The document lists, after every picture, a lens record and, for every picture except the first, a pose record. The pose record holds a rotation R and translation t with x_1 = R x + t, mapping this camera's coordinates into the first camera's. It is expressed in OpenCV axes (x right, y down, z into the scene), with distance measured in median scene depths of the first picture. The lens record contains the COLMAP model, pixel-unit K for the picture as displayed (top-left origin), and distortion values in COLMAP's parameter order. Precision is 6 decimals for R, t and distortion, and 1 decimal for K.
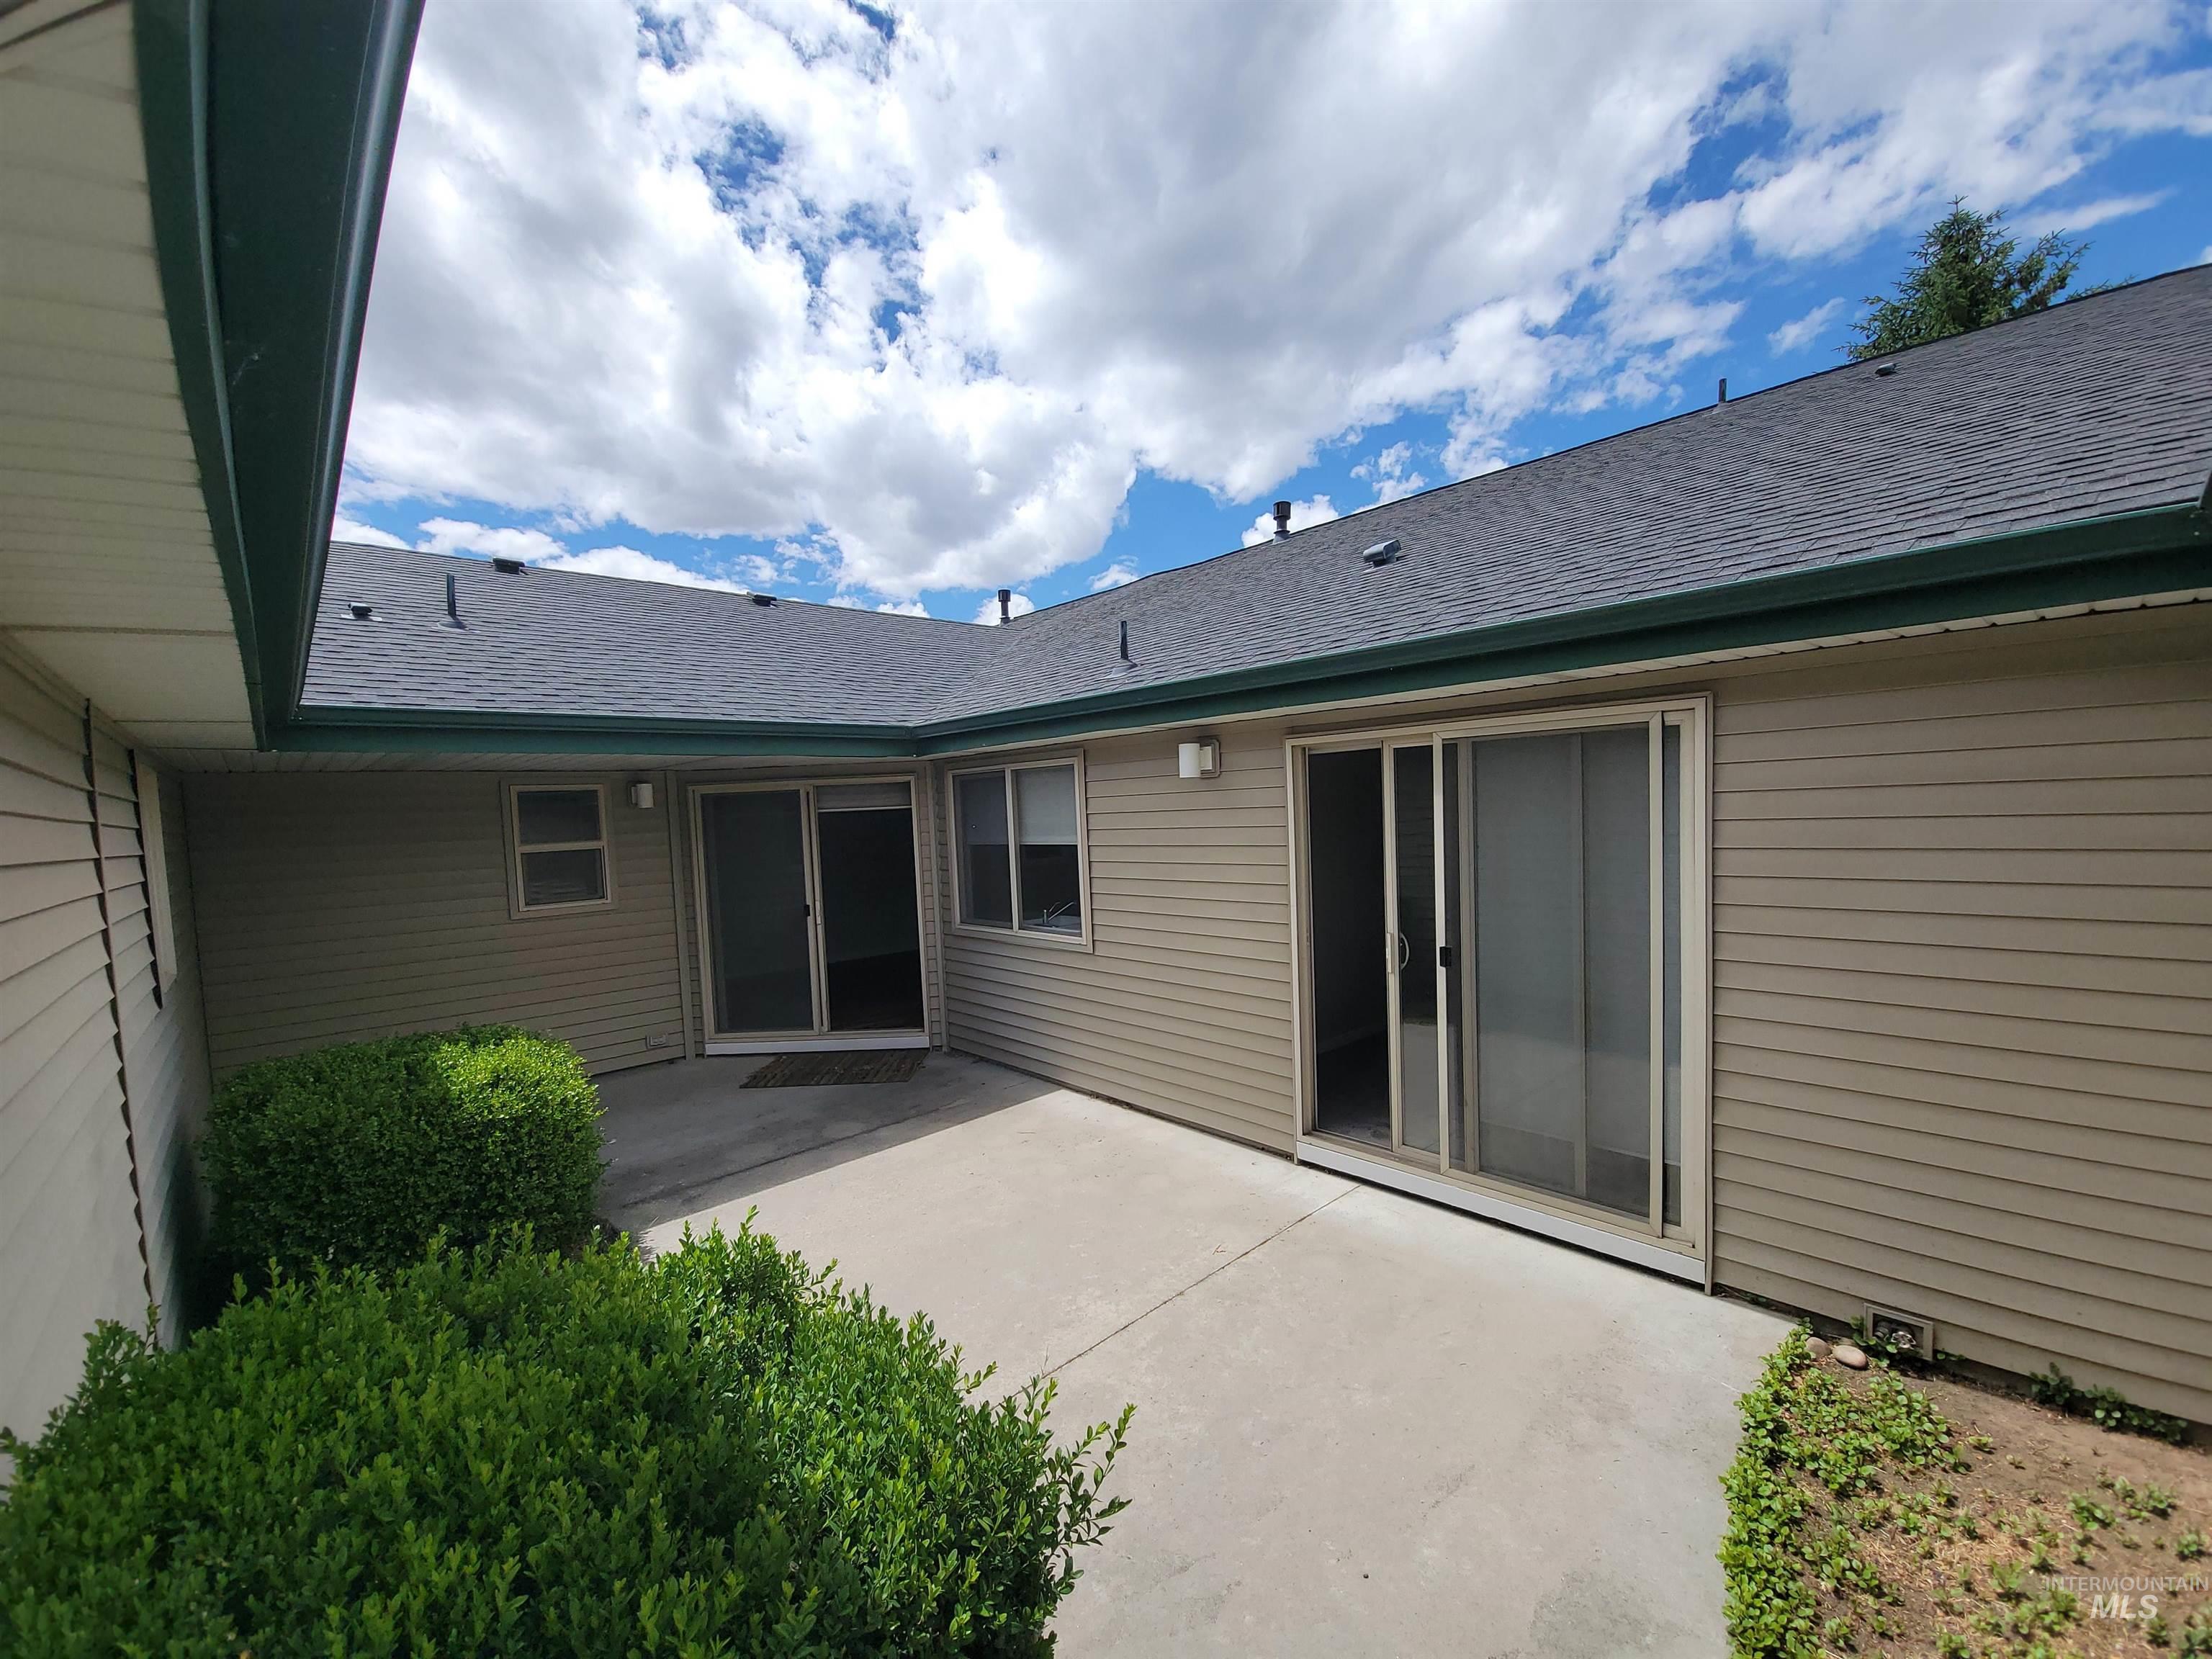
lens RADIAL K [[901.0, 0, 1106.2], [0, 901.0, 854.1], [0, 0, 1]] dist [-0.000796, -0.000135]
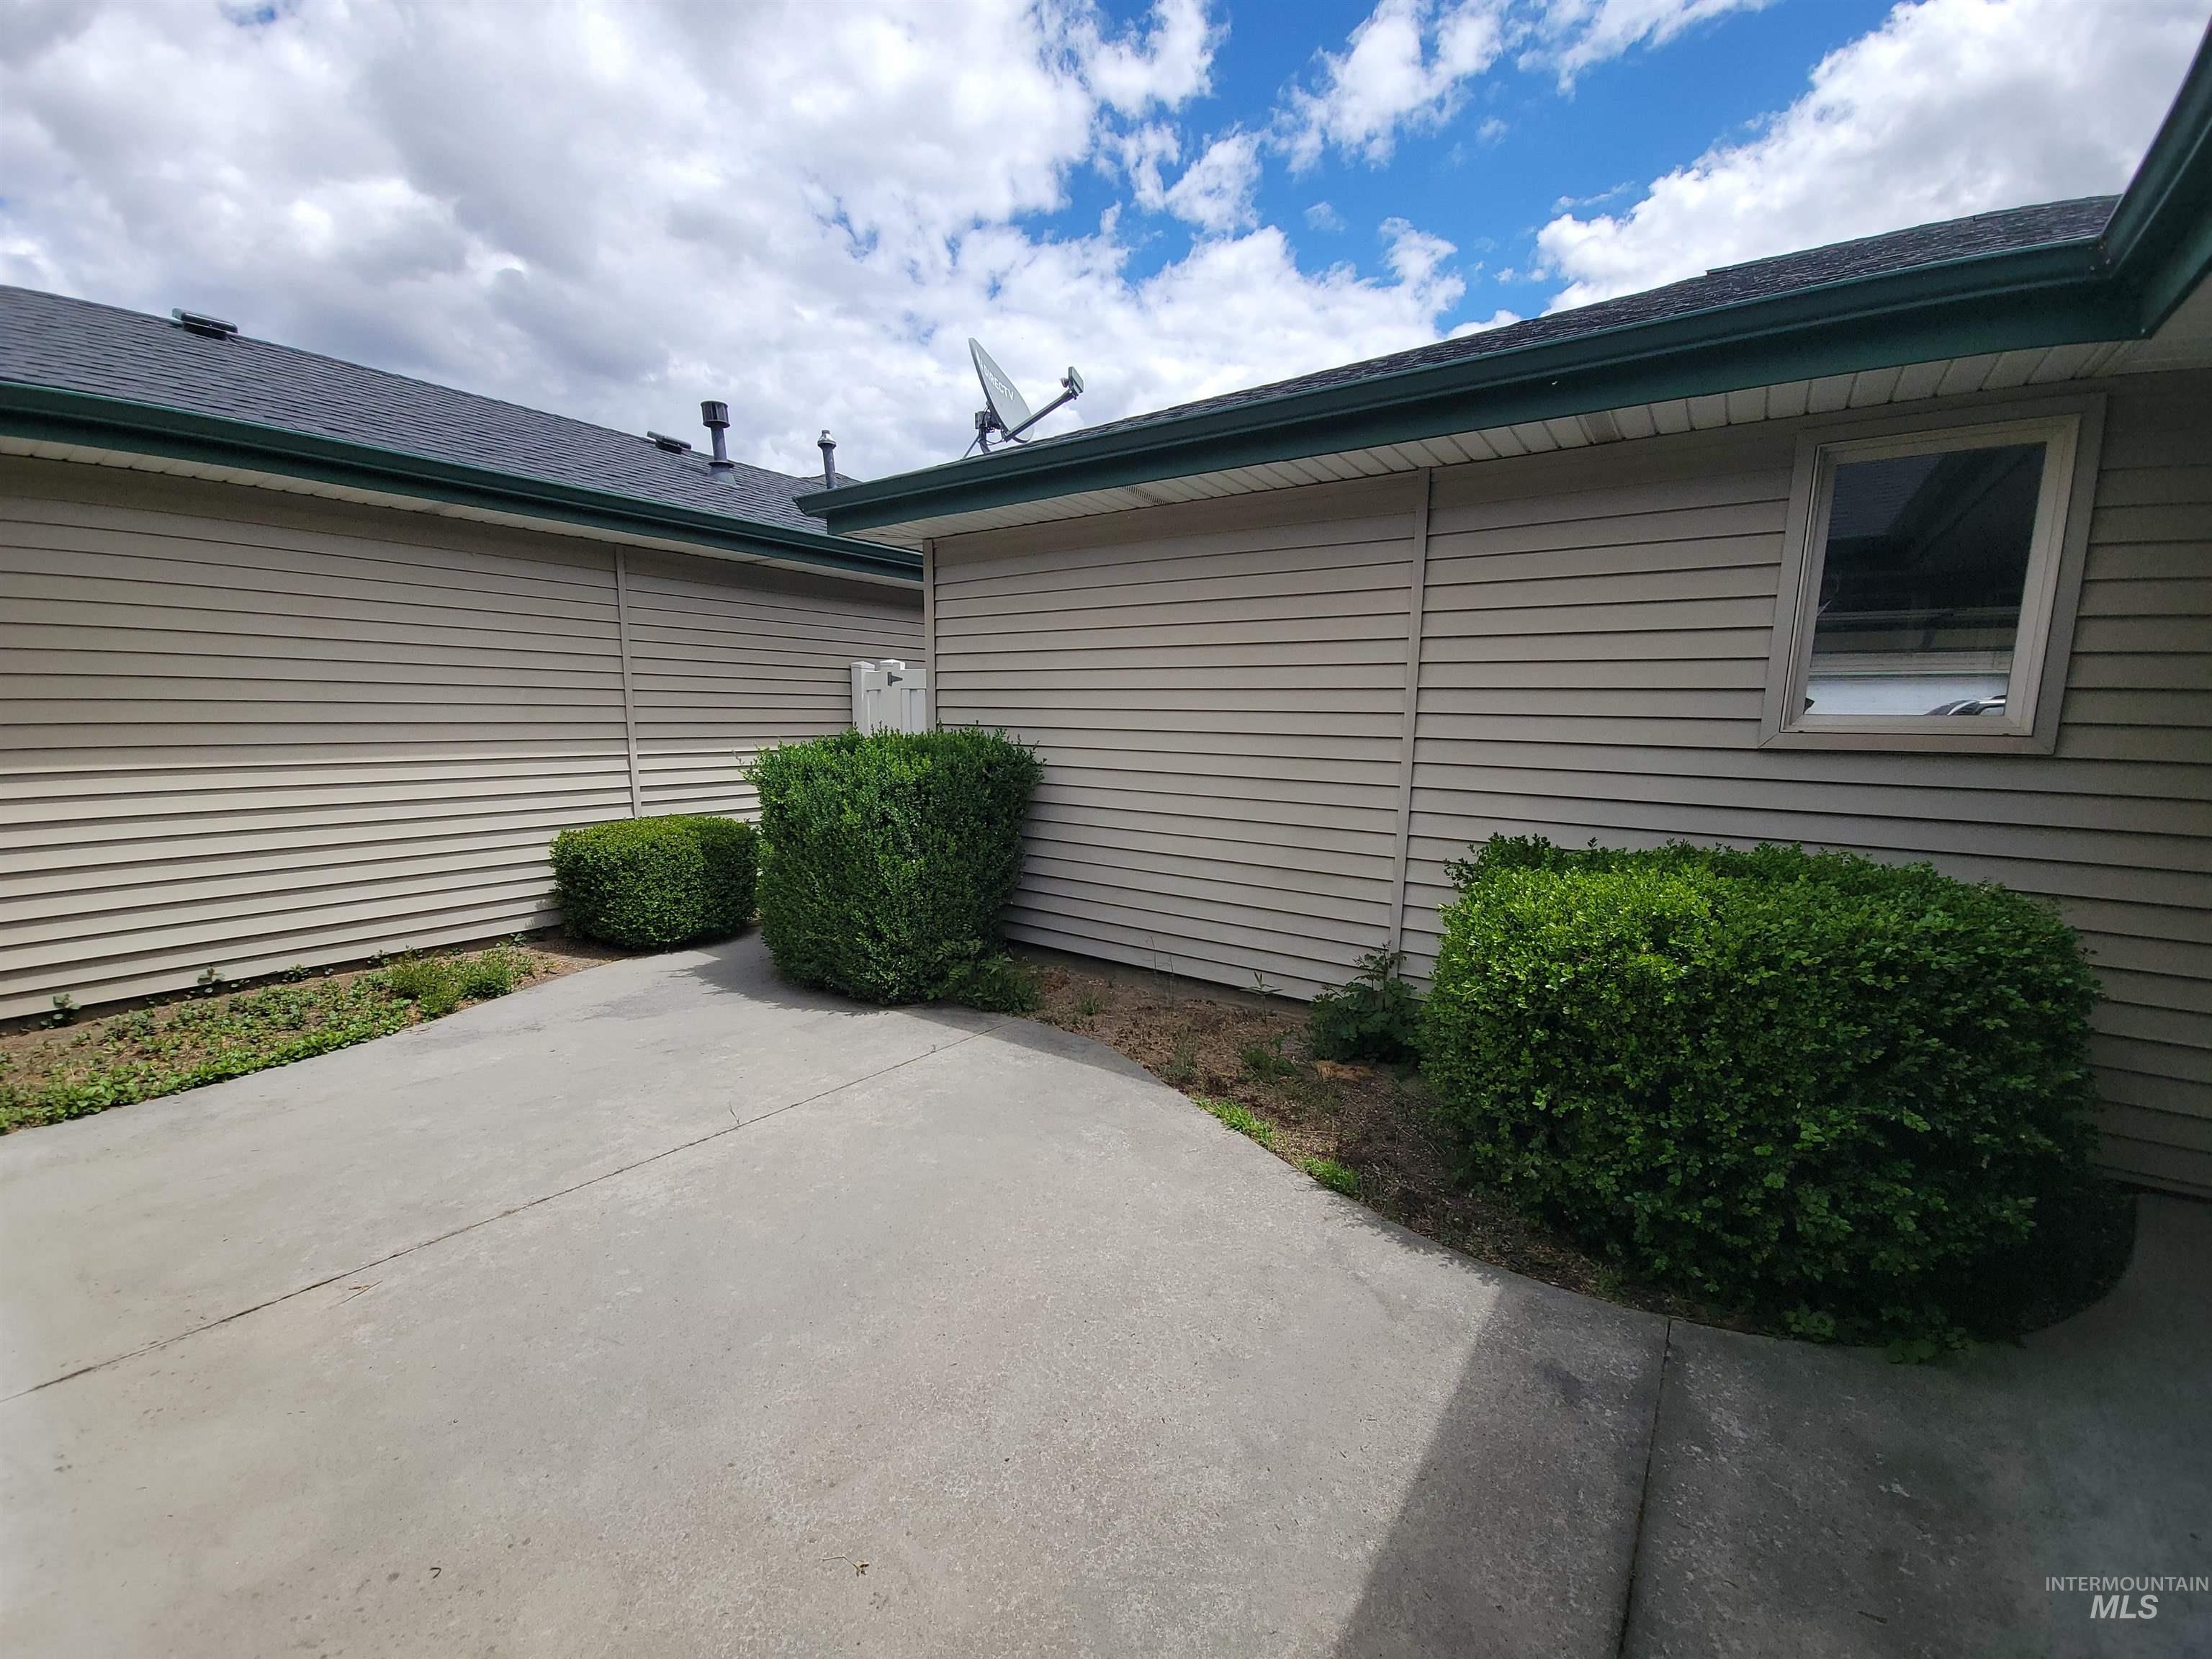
lens RADIAL K [[901.0, 0, 1106.2], [0, 901.0, 854.1], [0, 0, 1]] dist [-0.000796, -0.000135]
pose [[-0.977548, 0.061934, -0.201407, -0.174407], [0.018032, 0.976911, 0.212886, 0.051428], [0.209942, 0.204474, -0.956093, 1.200819]]
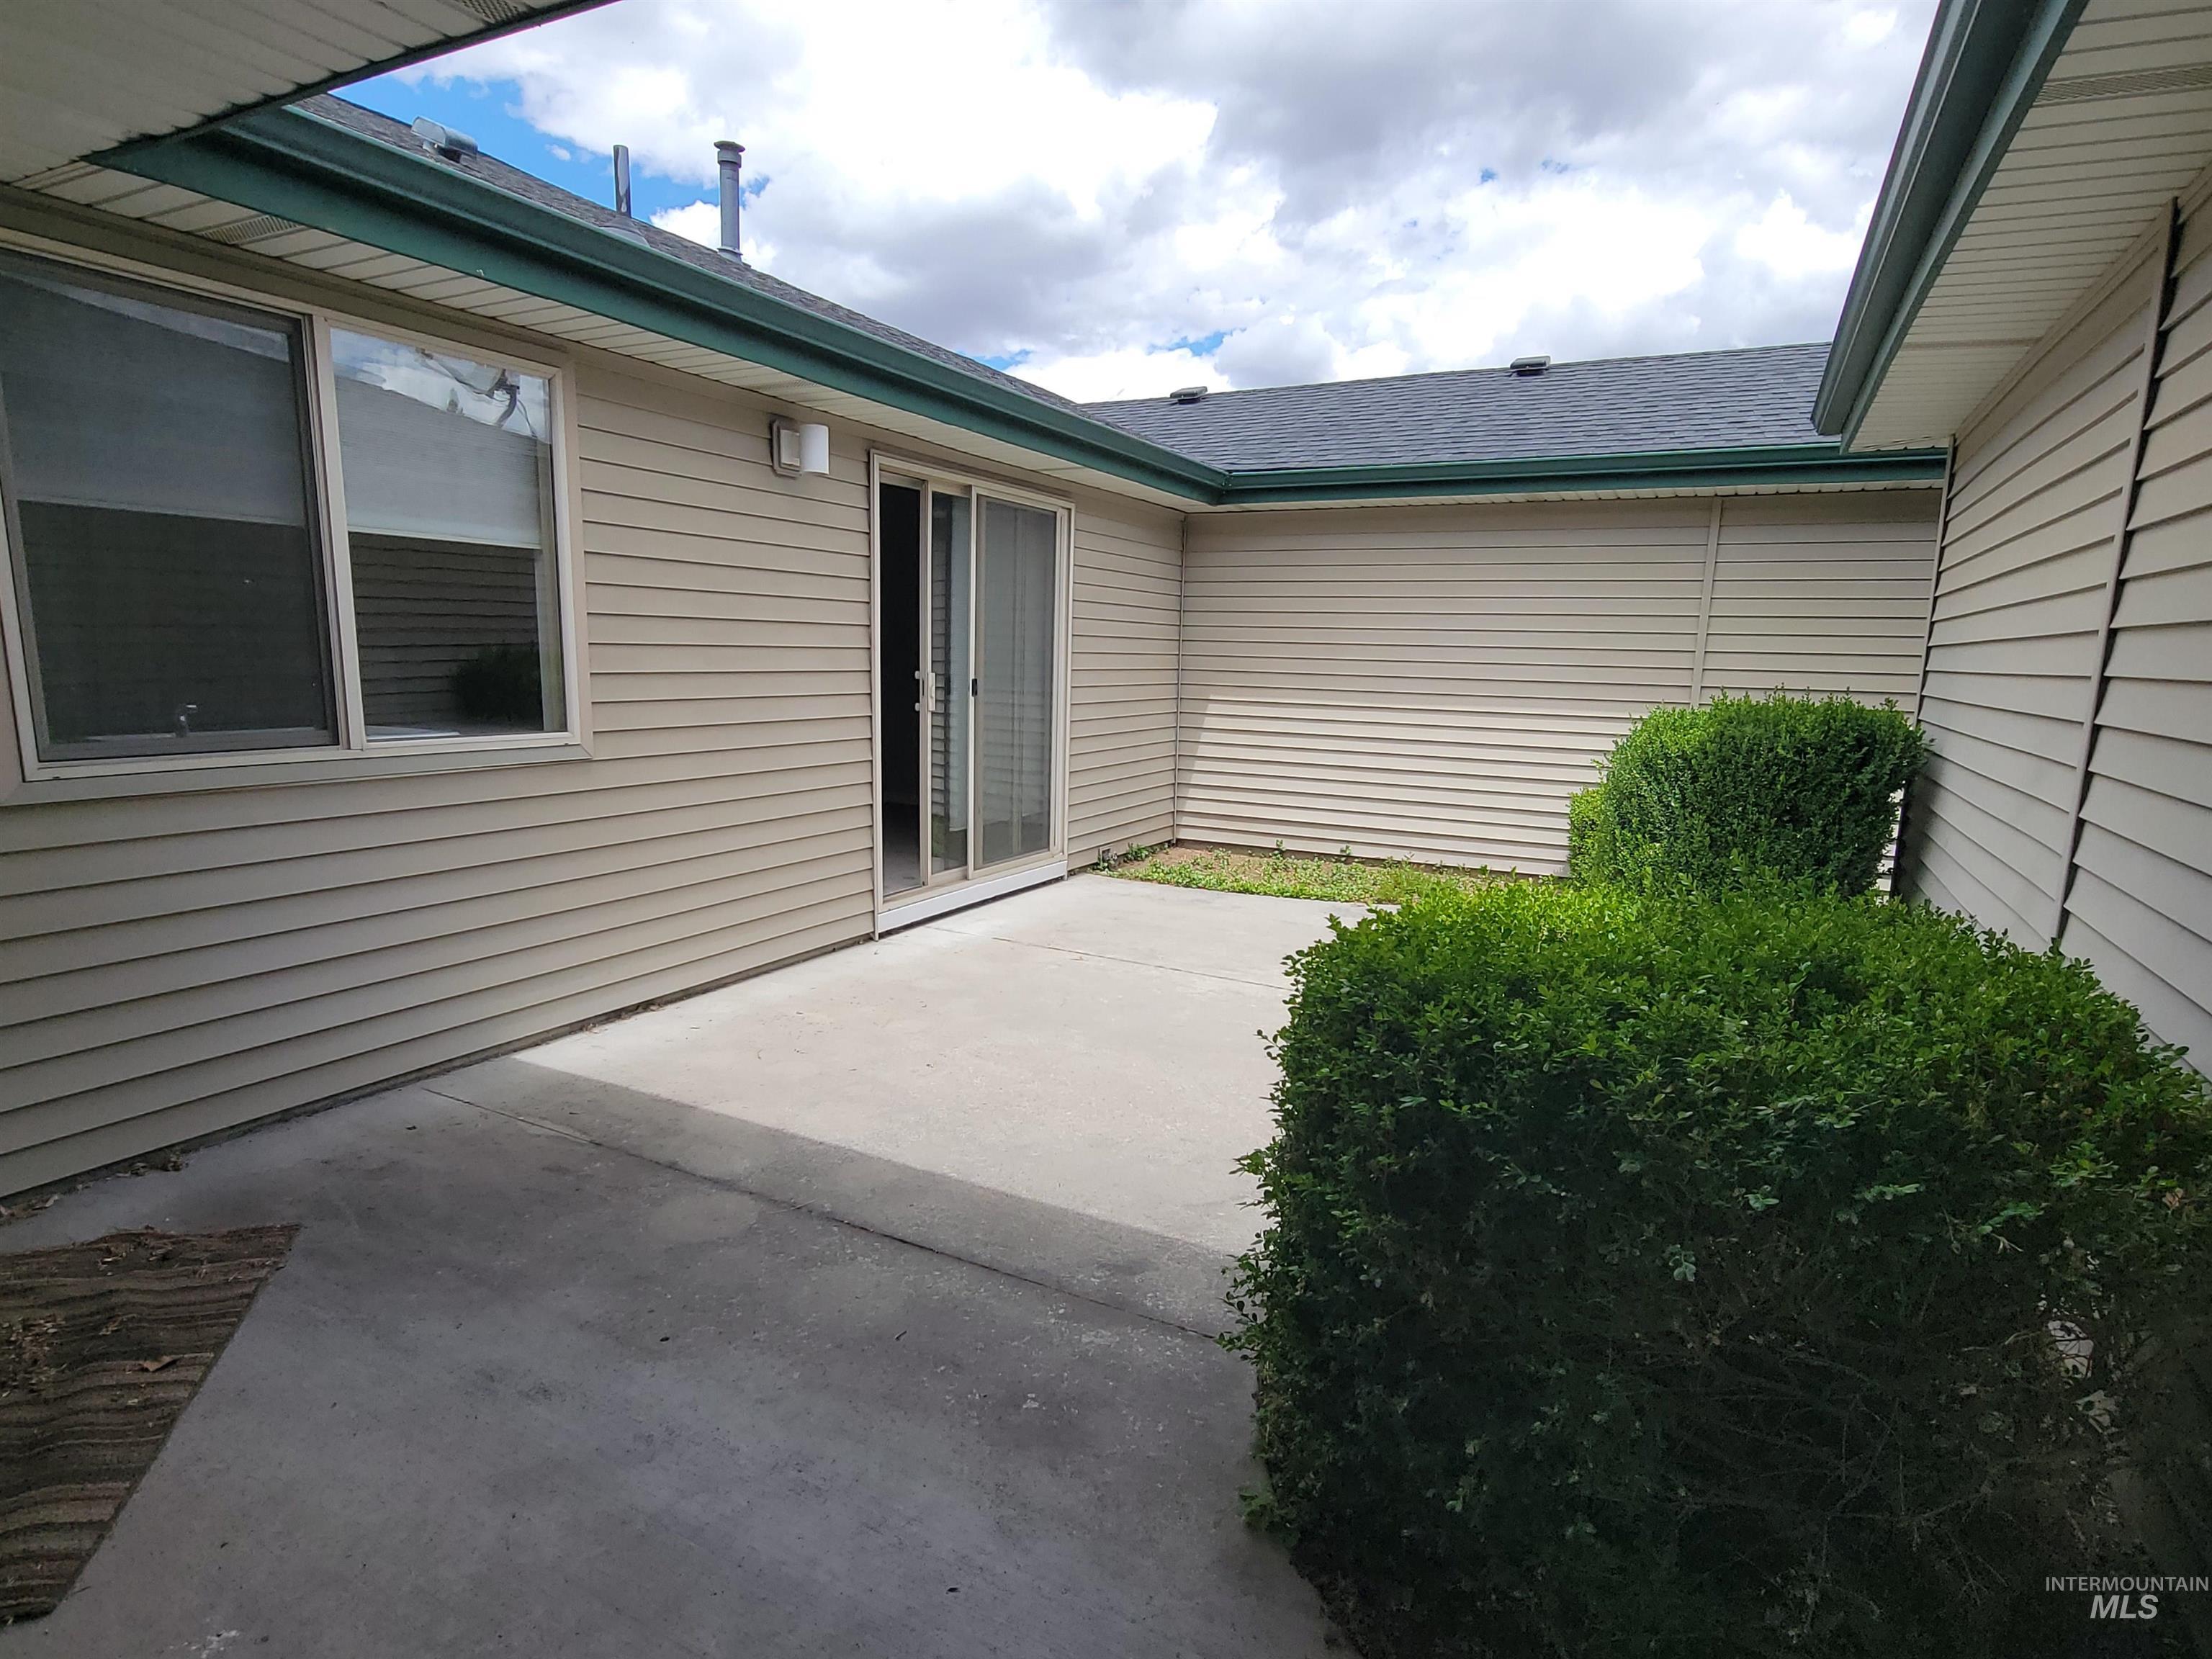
lens RADIAL K [[1205.5, 0, 1106.4], [0, 1205.5, 863.1], [0, 0, 1]] dist [0.000201, 0.000111]
pose [[-0.348886, -0.130186, 0.928079, -0.916978], [0.036457, 0.987669, 0.152250, 0.083817], [-0.936456, 0.086953, -0.339838, 1.105740]]
